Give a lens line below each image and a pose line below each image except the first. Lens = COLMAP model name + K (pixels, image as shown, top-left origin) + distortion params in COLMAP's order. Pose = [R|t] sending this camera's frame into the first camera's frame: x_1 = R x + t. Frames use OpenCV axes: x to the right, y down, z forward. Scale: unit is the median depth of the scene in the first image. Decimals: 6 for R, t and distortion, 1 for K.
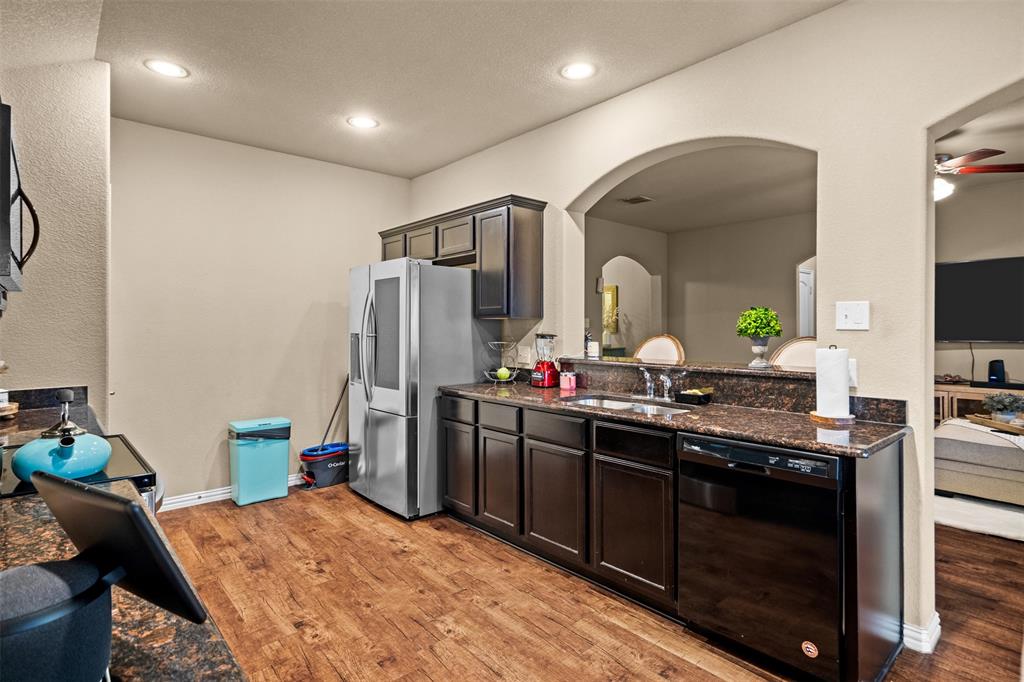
lens RADIAL K [[520.5, 0, 511.1], [0, 520.5, 332.5], [0, 0, 1]] dist [-0.000597, -0.000138]
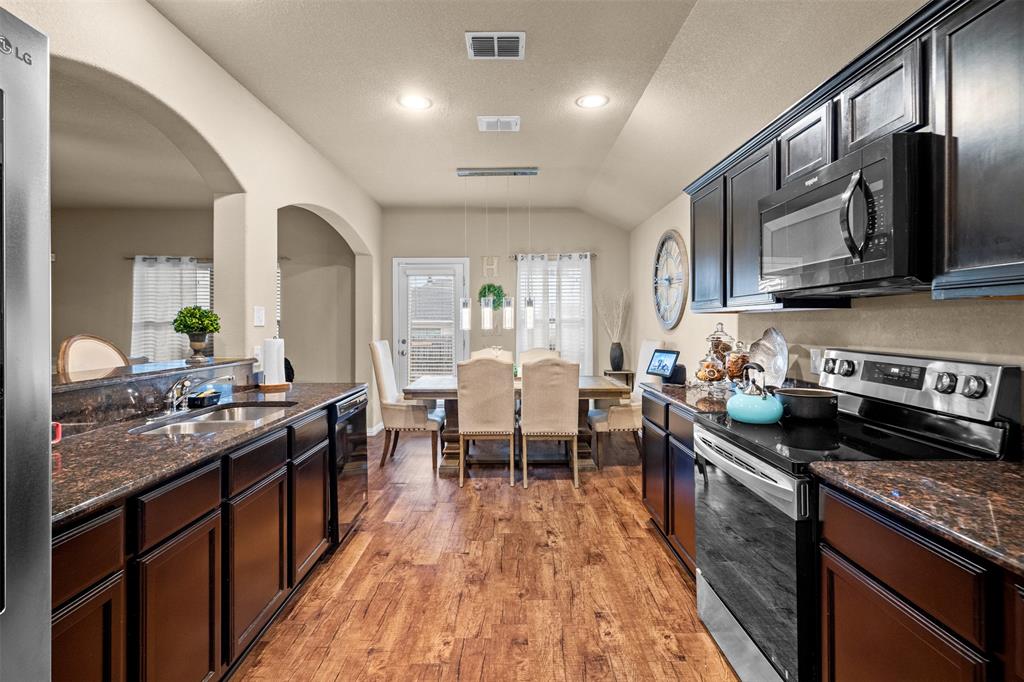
lens RADIAL K [[486.3, 0, 511.8], [0, 486.3, 322.8], [0, 0, 1]] dist [-0.002161, -0.000082]
pose [[-0.750889, 0.008221, 0.660377, -0.796723], [0.015487, 0.999867, 0.005162, -0.013429], [-0.660246, 0.014103, -0.750917, 1.575204]]
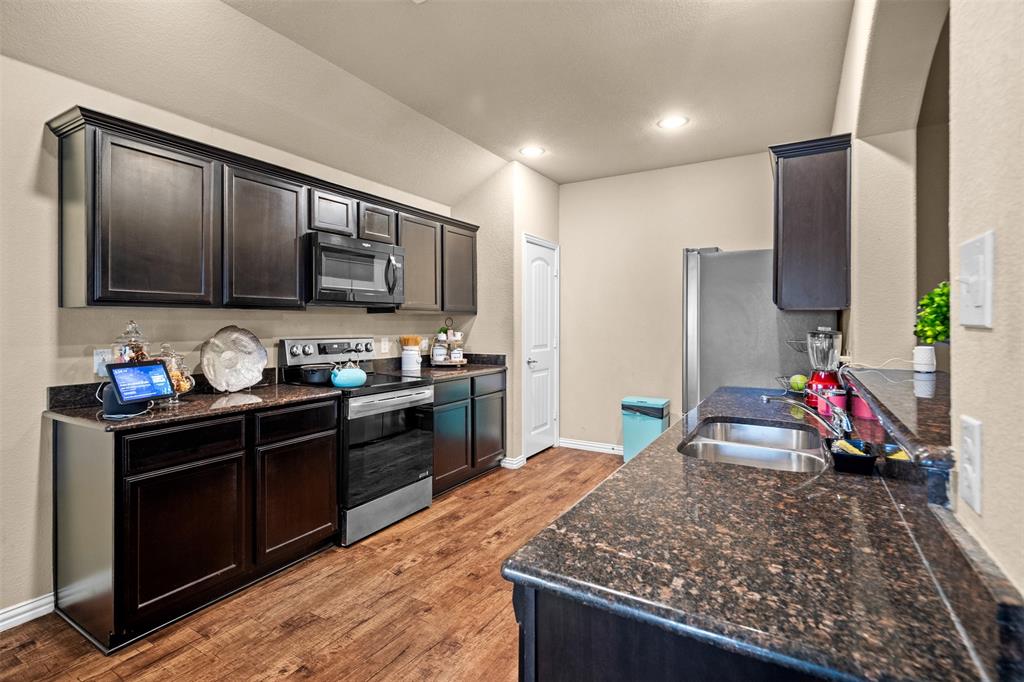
lens RADIAL K [[486.3, 0, 516.3], [0, 486.3, 321.7], [0, 0, 1]] dist [-0.002161, -0.000082]
pose [[0.309842, 0.007185, -0.950761, 0.863581], [-0.015601, 0.999875, 0.002472, -0.011505], [0.950660, 0.014067, 0.309915, 0.647020]]
